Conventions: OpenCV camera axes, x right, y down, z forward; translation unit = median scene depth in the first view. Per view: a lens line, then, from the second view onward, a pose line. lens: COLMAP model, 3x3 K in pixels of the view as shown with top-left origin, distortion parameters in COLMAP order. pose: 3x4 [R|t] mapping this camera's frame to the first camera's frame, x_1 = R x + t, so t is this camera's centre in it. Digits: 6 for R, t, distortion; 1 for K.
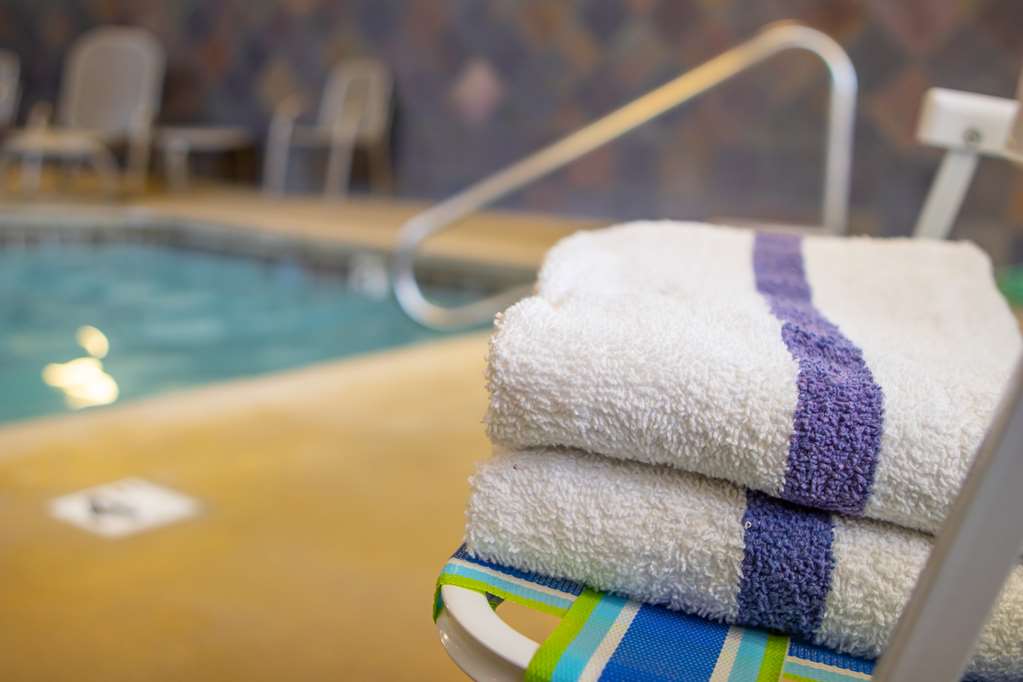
lens RADIAL K [[1146.8, 0, 513.4], [0, 1146.8, 343.5], [0, 0, 1]] dist [-0.087777, 0.000000]
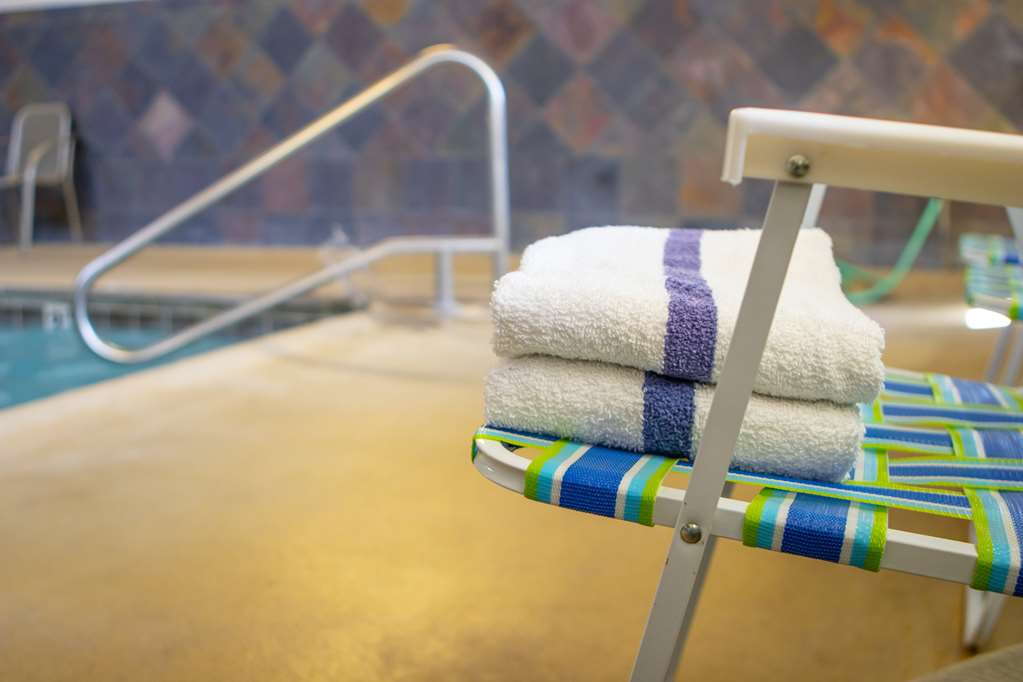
lens RADIAL K [[1146.8, 0, 509.9], [0, 1146.8, 337.9], [0, 0, 1]] dist [-0.087777, 0.000000]
pose [[0.998526, -0.054106, -0.004233, 0.010588], [0.053938, 0.998001, -0.032921, 0.125065], [0.006006, 0.032644, 0.999449, -0.747974]]
